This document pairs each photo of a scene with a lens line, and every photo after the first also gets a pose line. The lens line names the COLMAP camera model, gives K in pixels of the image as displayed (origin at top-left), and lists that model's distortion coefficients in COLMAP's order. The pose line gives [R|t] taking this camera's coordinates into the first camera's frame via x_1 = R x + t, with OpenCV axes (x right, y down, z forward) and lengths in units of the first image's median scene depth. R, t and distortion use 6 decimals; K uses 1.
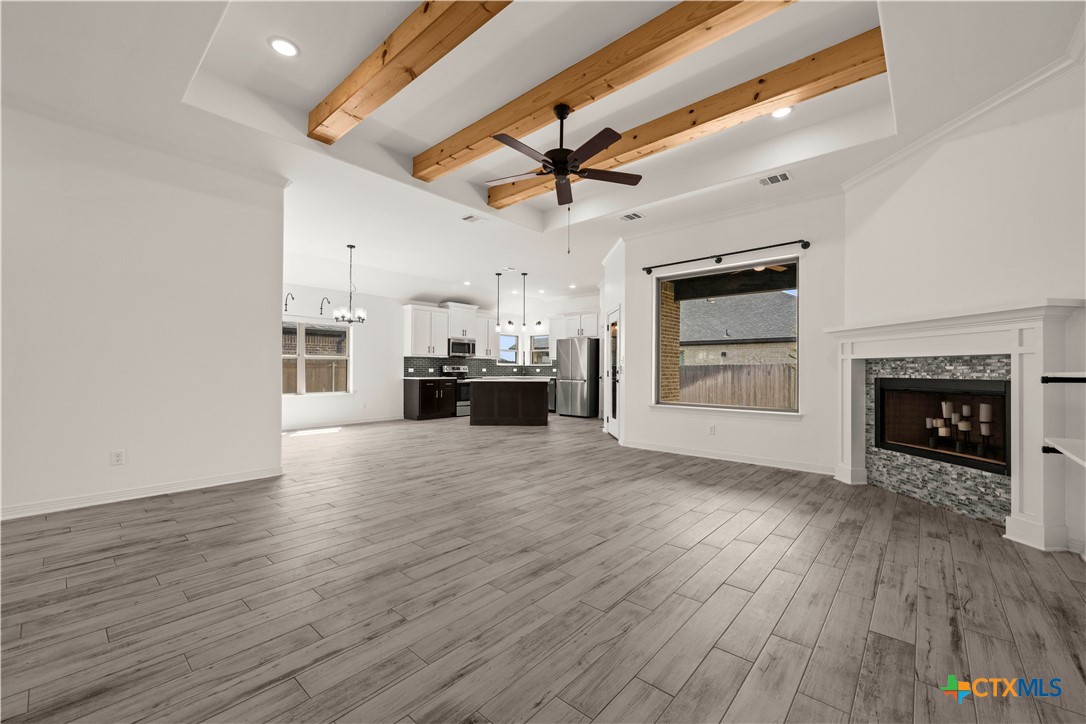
lens RADIAL K [[430.0, 0, 552.2], [0, 430.0, 366.1], [0, 0, 1]] dist [0.000321, -0.000767]
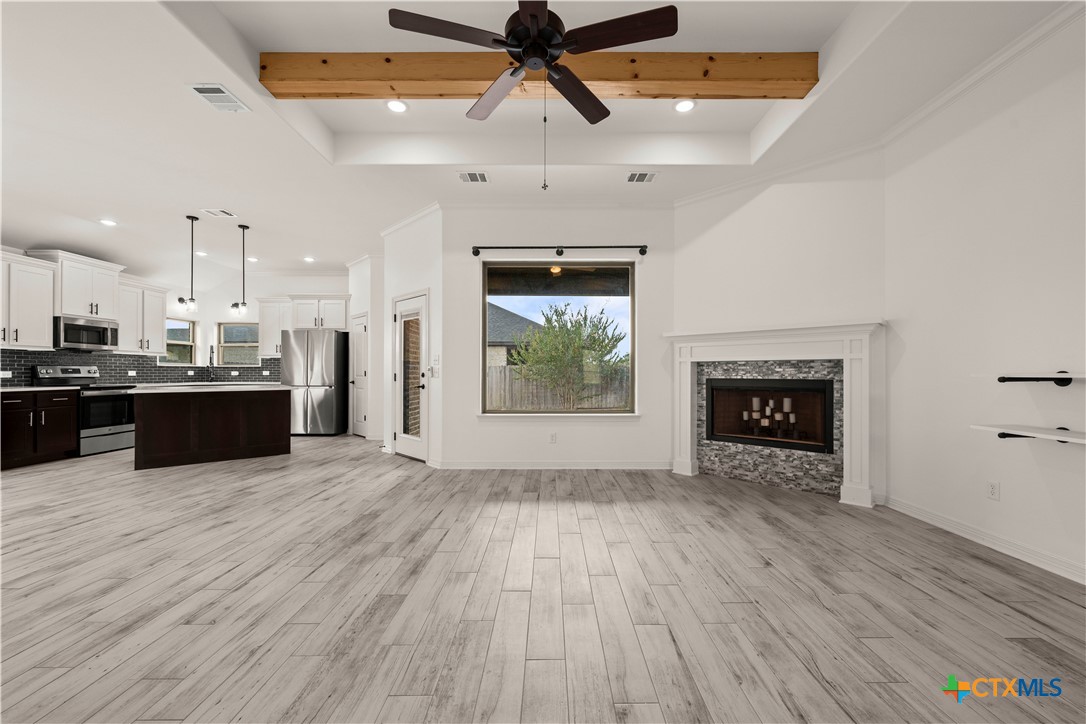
lens RADIAL K [[430.0, 0, 550.5], [0, 430.0, 372.1], [0, 0, 1]] dist [0.000321, -0.000767]
pose [[0.755780, -0.003365, 0.654817, -0.313346], [-0.002844, 0.999960, 0.008421, 0.002080], [-0.654819, -0.008227, 0.755741, 0.434018]]
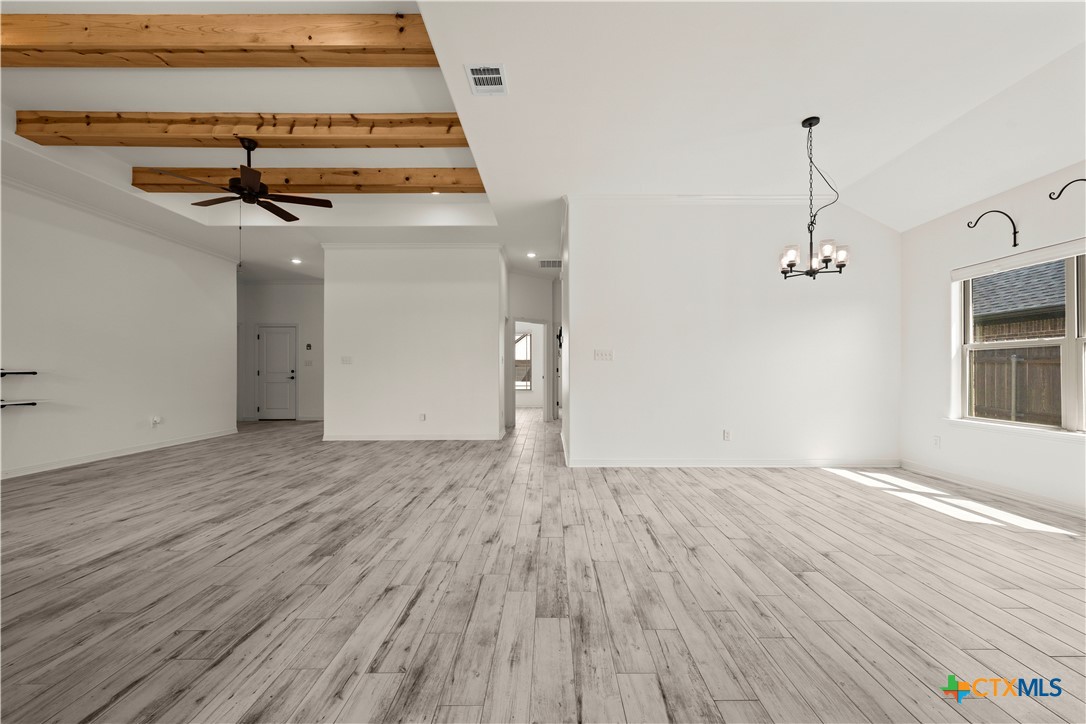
lens RADIAL K [[430.0, 0, 553.0], [0, 430.0, 366.8], [0, 0, 1]] dist [0.000321, -0.000767]
pose [[-0.753222, -0.007110, -0.657728, 0.135910], [0.004079, 0.999872, -0.015480, 0.017564], [0.657754, -0.014343, -0.753097, 2.018465]]
